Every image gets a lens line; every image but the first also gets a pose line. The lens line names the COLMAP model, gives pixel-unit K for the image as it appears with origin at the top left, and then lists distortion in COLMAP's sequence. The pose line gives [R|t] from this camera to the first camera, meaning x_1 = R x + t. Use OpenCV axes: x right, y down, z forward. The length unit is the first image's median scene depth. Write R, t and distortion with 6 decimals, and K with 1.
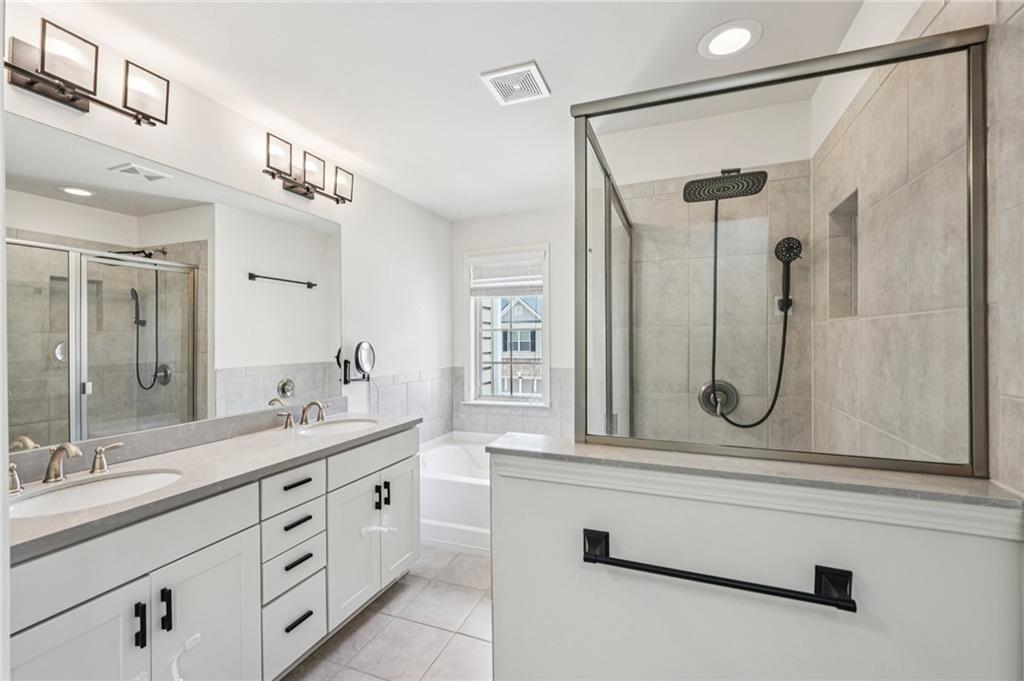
lens RADIAL K [[425.1, 0, 512.0], [0, 425.1, 340.5], [0, 0, 1]] dist [0.000408, -0.000276]
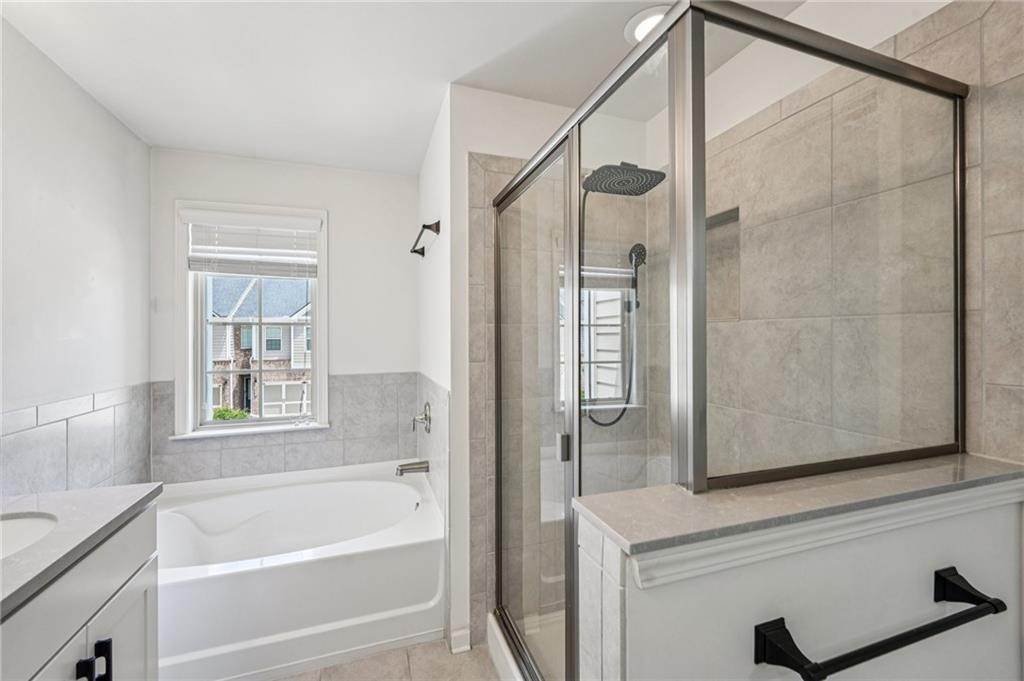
lens RADIAL K [[424.2, 0, 511.4], [0, 424.2, 336.5], [0, 0, 1]] dist [-0.000204, -0.000424]
pose [[0.758227, 0.004560, 0.651974, -0.209689], [-0.001014, 0.999983, -0.005815, -0.000779], [-0.651990, 0.003749, 0.758219, 0.285697]]
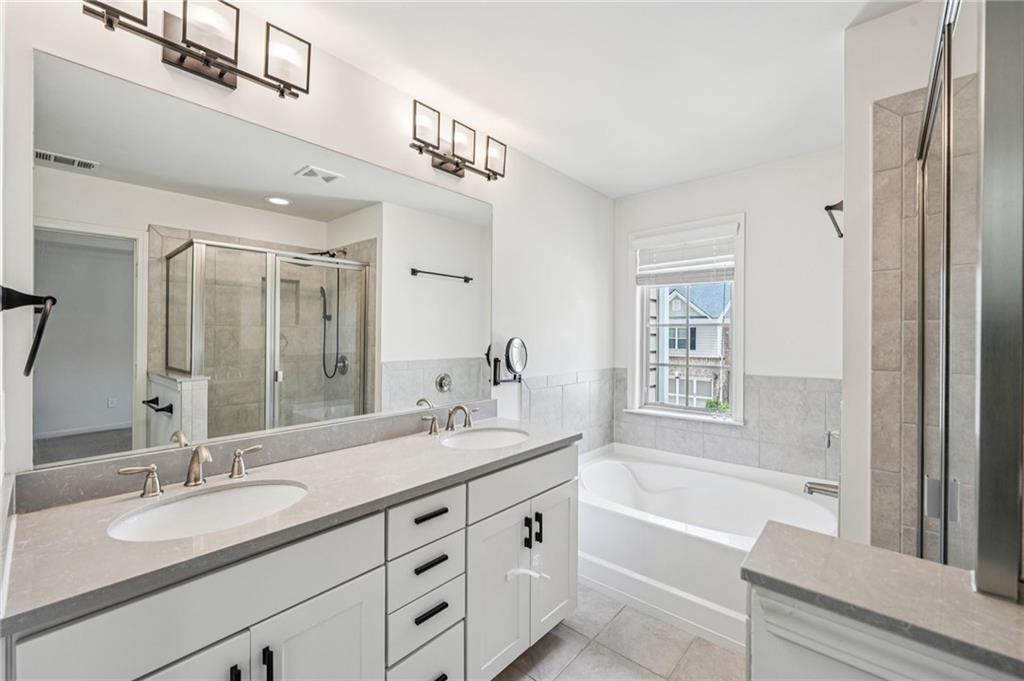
lens RADIAL K [[419.6, 0, 516.2], [0, 419.6, 336.9], [0, 0, 1]] dist [0.001356, -0.000037]
pose [[0.941369, 0.012805, -0.337136, -0.057867], [-0.012314, 0.999918, 0.003595, -0.001761], [0.337155, 0.000767, 0.941449, 0.194105]]
